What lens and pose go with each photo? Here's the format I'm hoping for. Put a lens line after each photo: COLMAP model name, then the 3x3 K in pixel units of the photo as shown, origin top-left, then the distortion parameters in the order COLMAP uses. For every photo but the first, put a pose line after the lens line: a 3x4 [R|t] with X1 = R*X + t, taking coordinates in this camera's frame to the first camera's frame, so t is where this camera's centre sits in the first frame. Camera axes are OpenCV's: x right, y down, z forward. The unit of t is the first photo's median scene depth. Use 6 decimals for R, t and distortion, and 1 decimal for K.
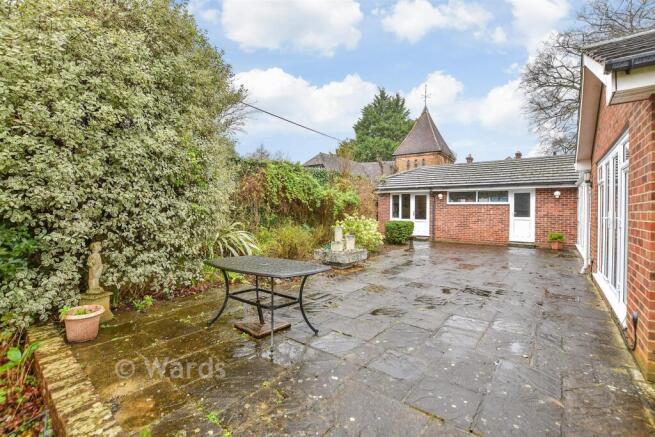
lens RADIAL K [[298.0, 0, 327.1], [0, 298.0, 216.8], [0, 0, 1]] dist [-0.003989, -0.000537]
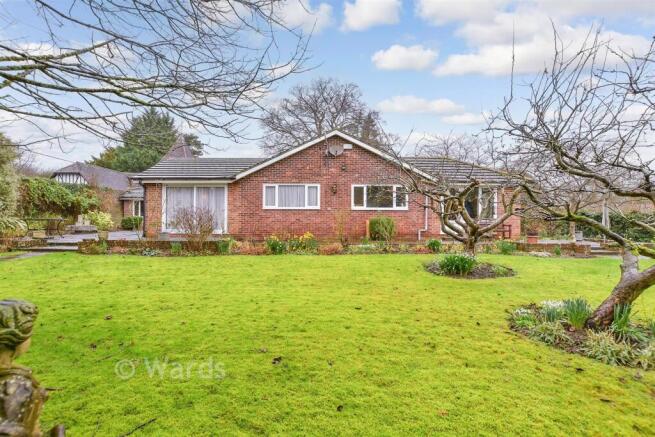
lens RADIAL K [[298.0, 0, 324.6], [0, 298.0, 223.7], [0, 0, 1]] dist [-0.003989, -0.000537]
pose [[0.794372, -0.010546, 0.607339, 0.094626], [0.011882, 0.999928, 0.001823, 0.077905], [-0.607315, 0.005768, 0.794440, -1.214046]]
